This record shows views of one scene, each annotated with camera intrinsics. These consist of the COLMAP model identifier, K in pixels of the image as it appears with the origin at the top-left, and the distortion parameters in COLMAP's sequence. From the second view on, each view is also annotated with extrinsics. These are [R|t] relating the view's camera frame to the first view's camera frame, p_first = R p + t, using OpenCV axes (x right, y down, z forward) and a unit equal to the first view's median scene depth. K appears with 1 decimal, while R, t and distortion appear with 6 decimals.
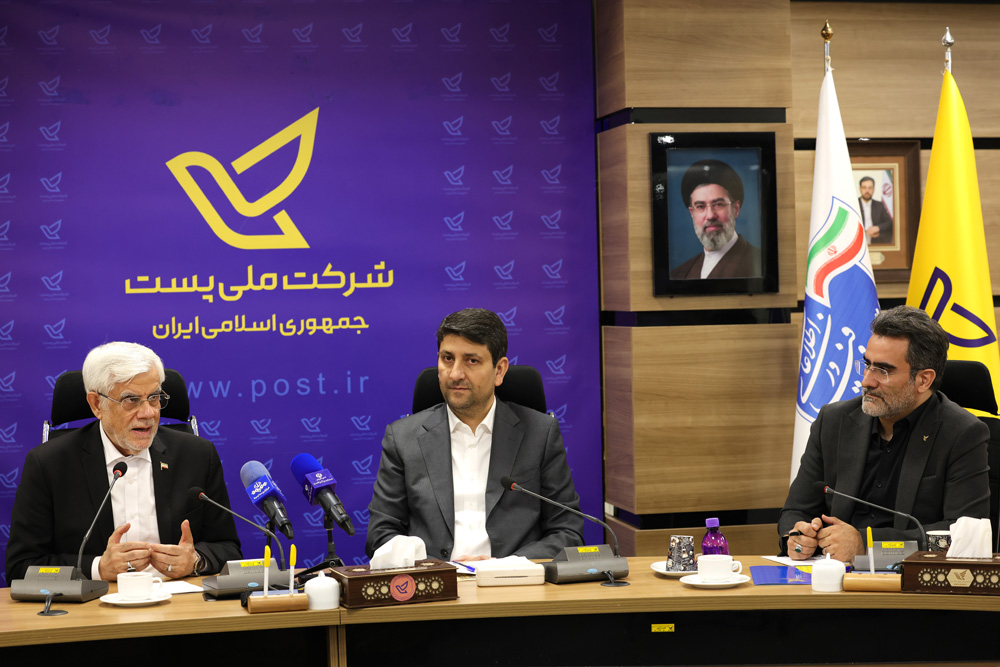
lens RADIAL K [[2016.5, 0, 498.6], [0, 2016.5, 348.4], [0, 0, 1]] dist [-0.225018, 0.106390]
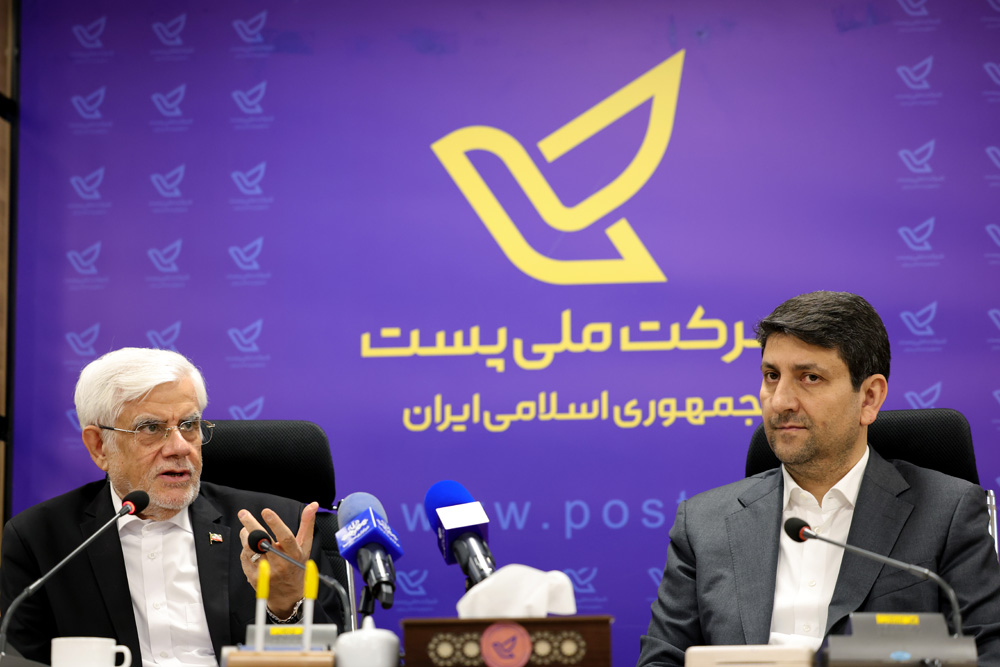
lens RADIAL K [[3048.1, 0, 482.6], [0, 3048.1, 333.7], [0, 0, 1]] dist [0.102035, 0.735057]
pose [[0.942558, -0.030758, -0.332624, 0.155958], [-0.028793, 0.984565, -0.172636, 0.123858], [0.332800, 0.172297, 0.927124, 0.148900]]
